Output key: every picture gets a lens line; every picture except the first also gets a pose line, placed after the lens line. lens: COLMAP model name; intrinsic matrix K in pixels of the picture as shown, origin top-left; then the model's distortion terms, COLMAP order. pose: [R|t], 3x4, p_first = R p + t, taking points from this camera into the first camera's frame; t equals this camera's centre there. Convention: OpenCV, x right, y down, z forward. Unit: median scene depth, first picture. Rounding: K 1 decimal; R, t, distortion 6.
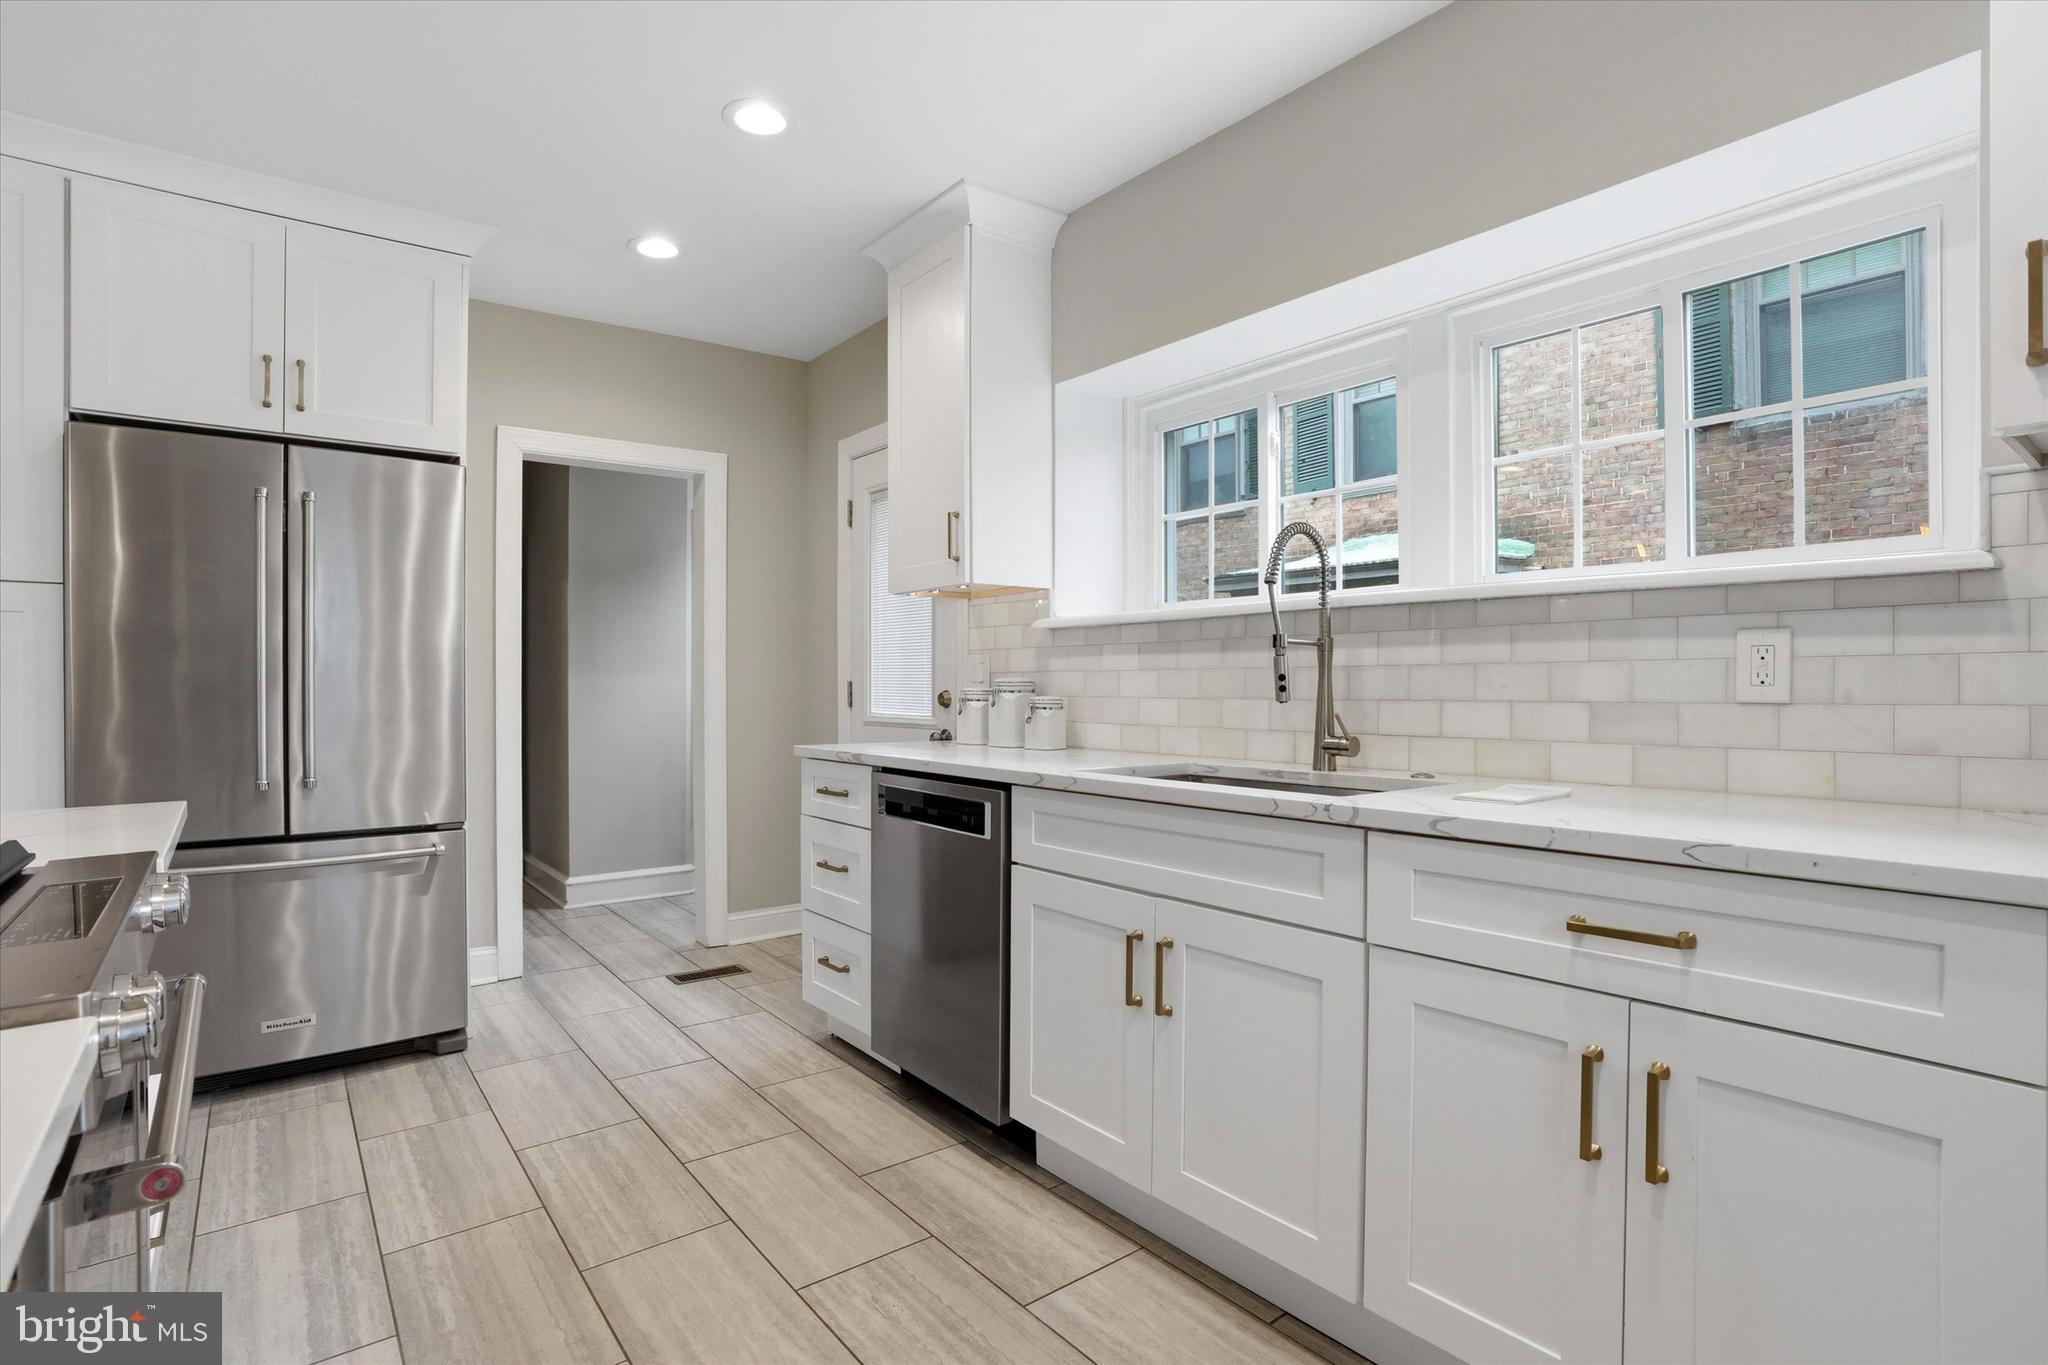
lens RADIAL K [[1008.9, 0, 1013.0], [0, 1008.9, 688.3], [0, 0, 1]] dist [-0.062847, 0.027717]
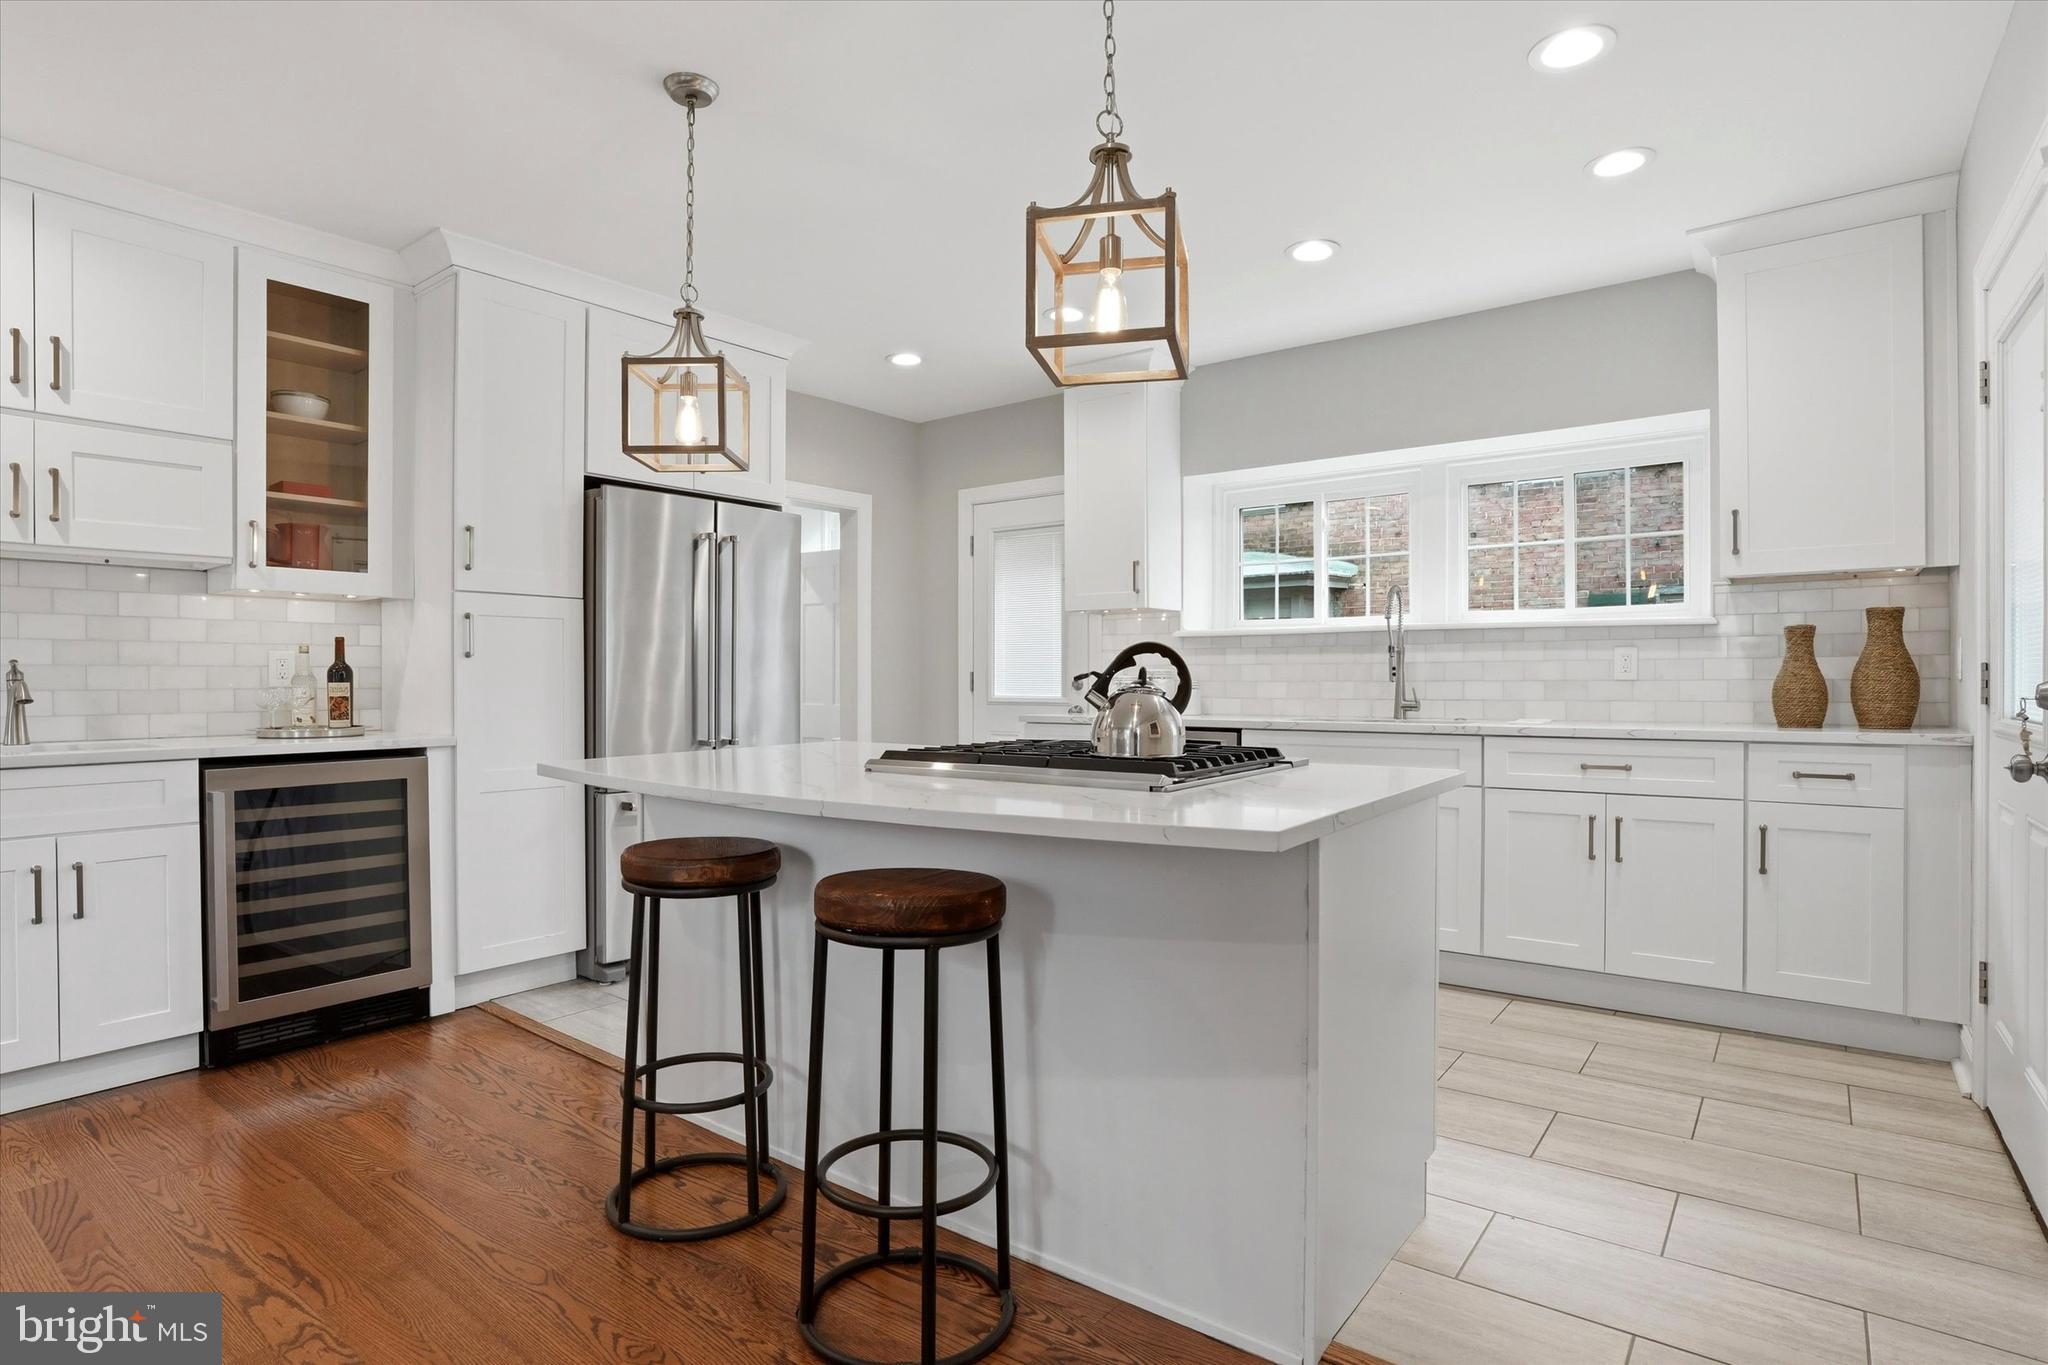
lens RADIAL K [[1040.6, 0, 1024.0], [0, 1040.6, 682.5], [0, 0, 1]] dist [-0.027815, 0.000980]
pose [[0.968554, -0.000028, 0.248802, -0.806542], [0.000211, 1.000000, -0.000708, 0.015542], [-0.248802, 0.000738, 0.968554, -0.653967]]
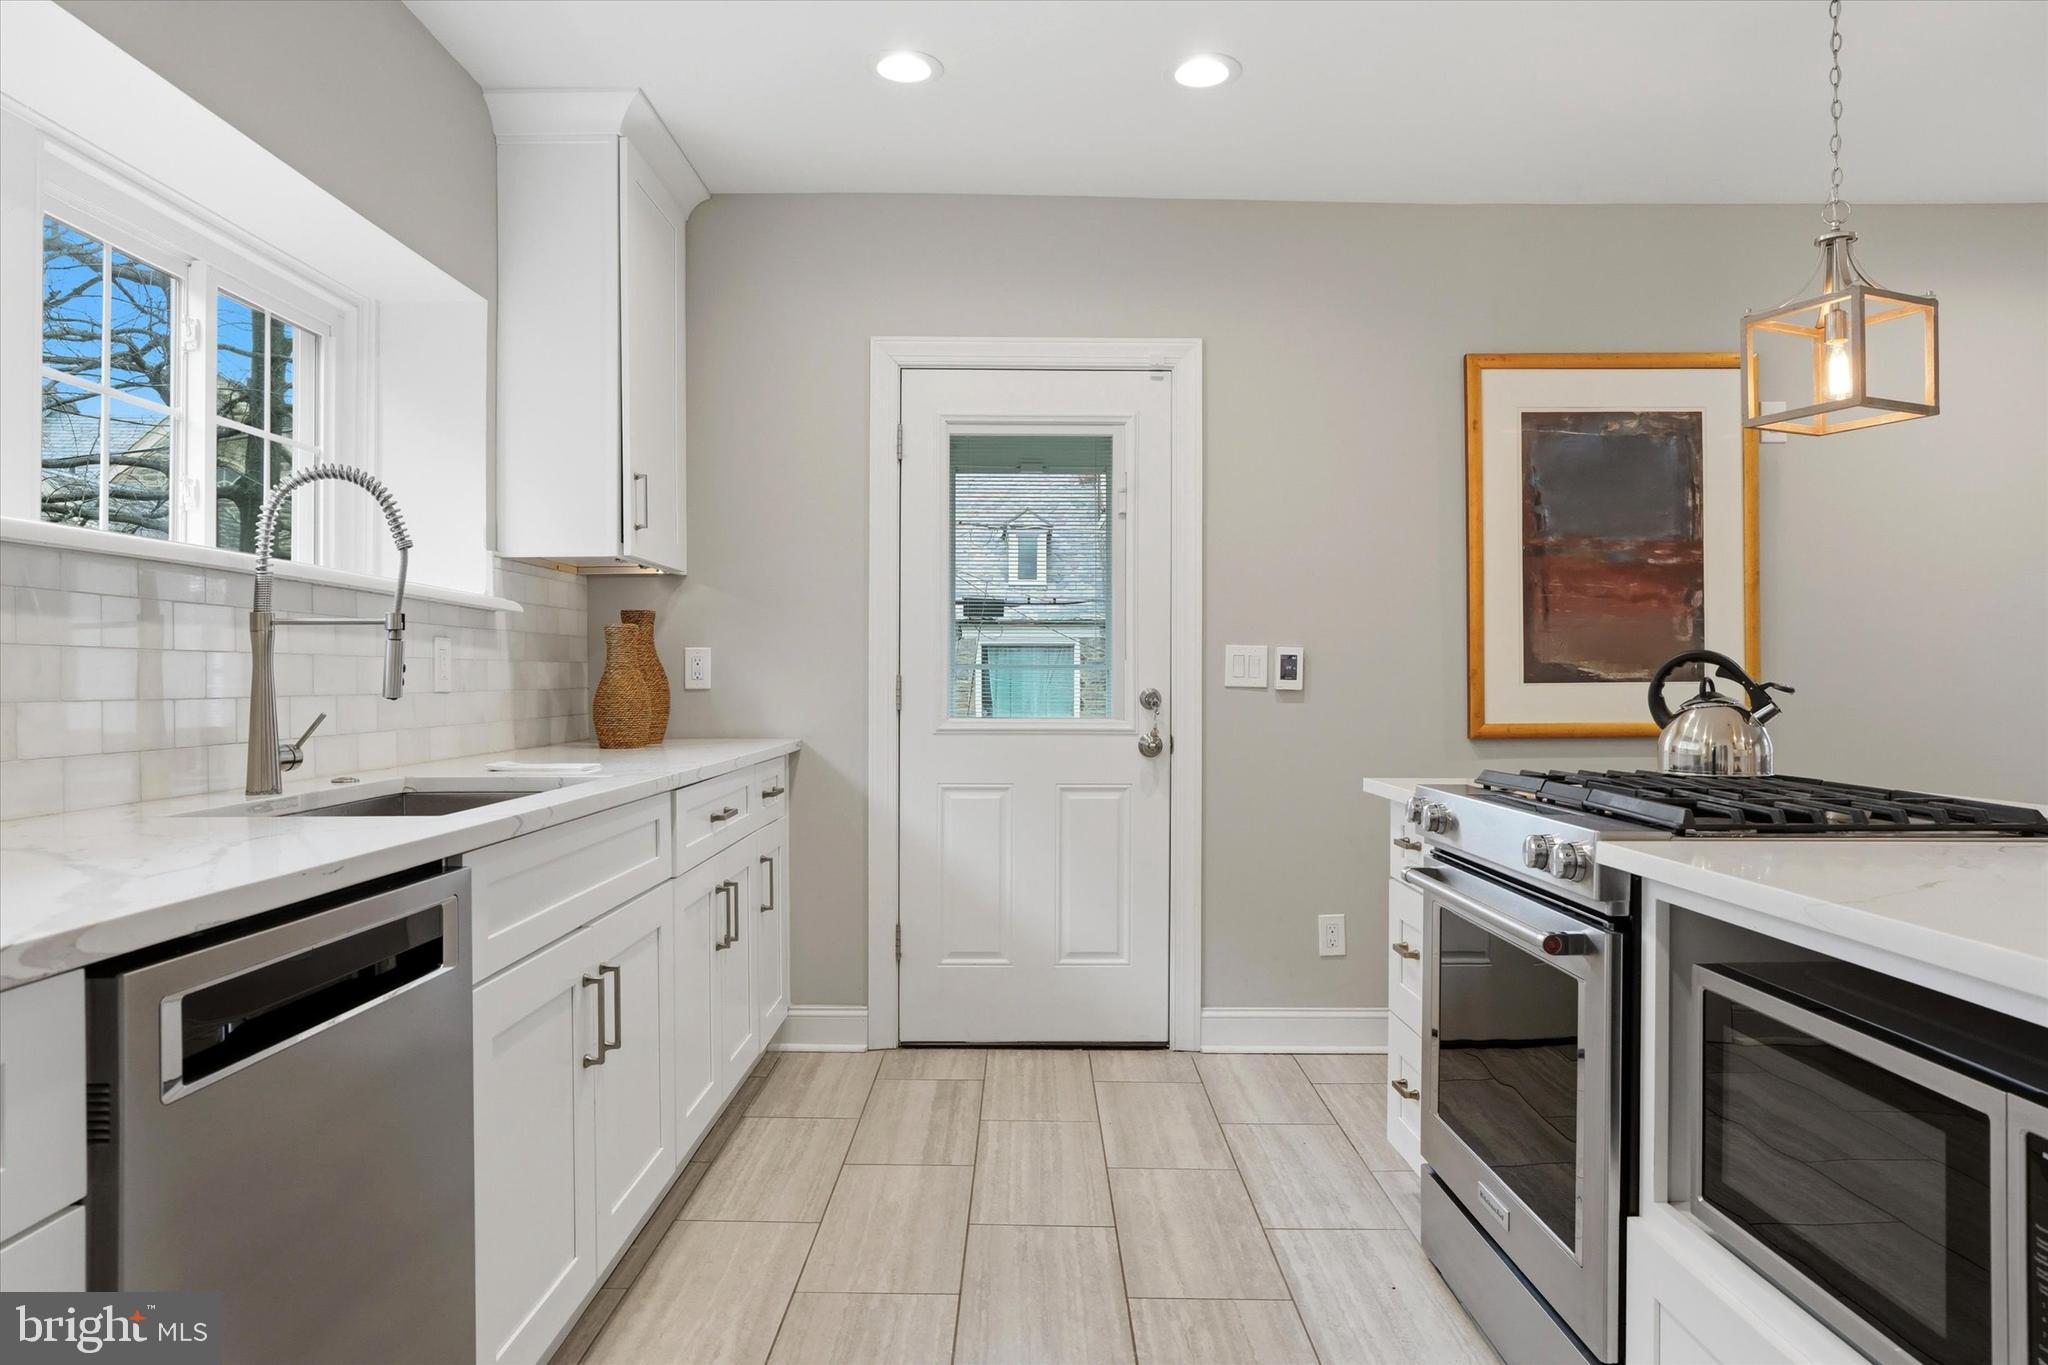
lens RADIAL K [[1274.3, 0, 999.5], [0, 1274.3, 691.9], [0, 0, 1]] dist [-0.119876, 0.191315]
pose [[-0.784029, -0.002853, 0.620718, -0.647872], [0.004069, 0.999944, 0.009735, 0.001648], [-0.620711, 0.010158, -0.783973, 1.332126]]
